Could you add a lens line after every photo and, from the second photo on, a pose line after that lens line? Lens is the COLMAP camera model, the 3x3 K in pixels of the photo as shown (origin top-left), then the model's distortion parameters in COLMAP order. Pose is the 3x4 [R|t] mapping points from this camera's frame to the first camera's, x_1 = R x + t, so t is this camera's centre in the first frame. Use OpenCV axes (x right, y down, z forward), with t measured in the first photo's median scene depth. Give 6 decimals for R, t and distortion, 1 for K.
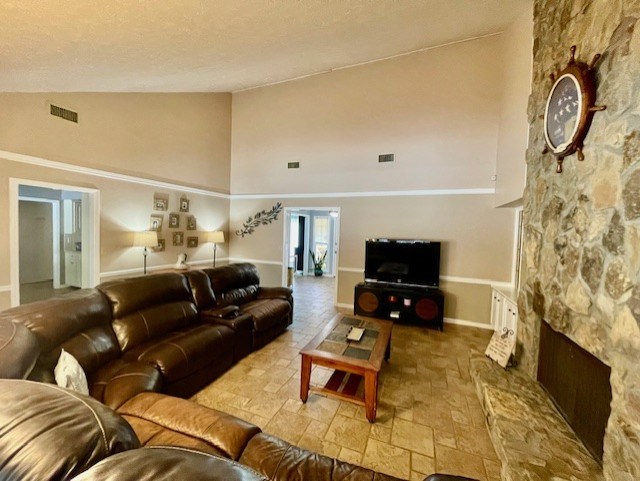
lens RADIAL K [[259.1, 0, 316.6], [0, 259.1, 238.6], [0, 0, 1]] dist [0.001035, -0.000210]
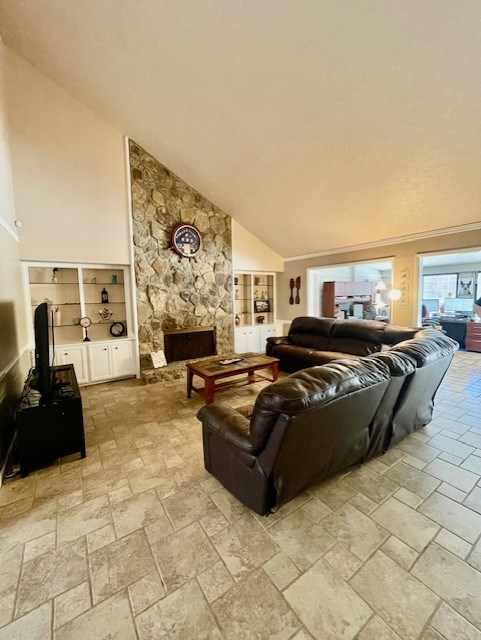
lens RADIAL K [[259.1, 0, 244.2], [0, 259.1, 318.8], [0, 0, 1]] dist [0.001035, -0.000210]
pose [[-0.841942, -0.066087, 0.535505, -0.942479], [0.007049, 0.991039, 0.133387, -0.075145], [-0.539521, 0.116079, -0.833932, 3.089559]]
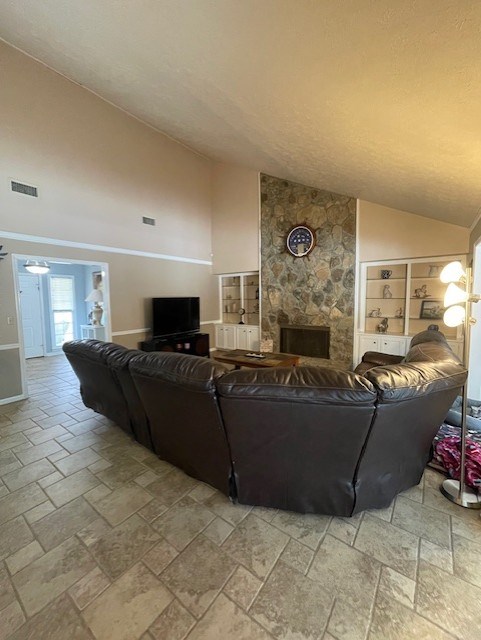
lens RADIAL K [[259.1, 0, 239.8], [0, 259.1, 319.8], [0, 0, 1]] dist [0.001035, -0.000210]
pose [[0.232621, -0.125618, 0.964421, -1.908052], [0.054503, 0.991749, 0.116031, -0.039376], [-0.971039, 0.025572, 0.237548, 1.070605]]
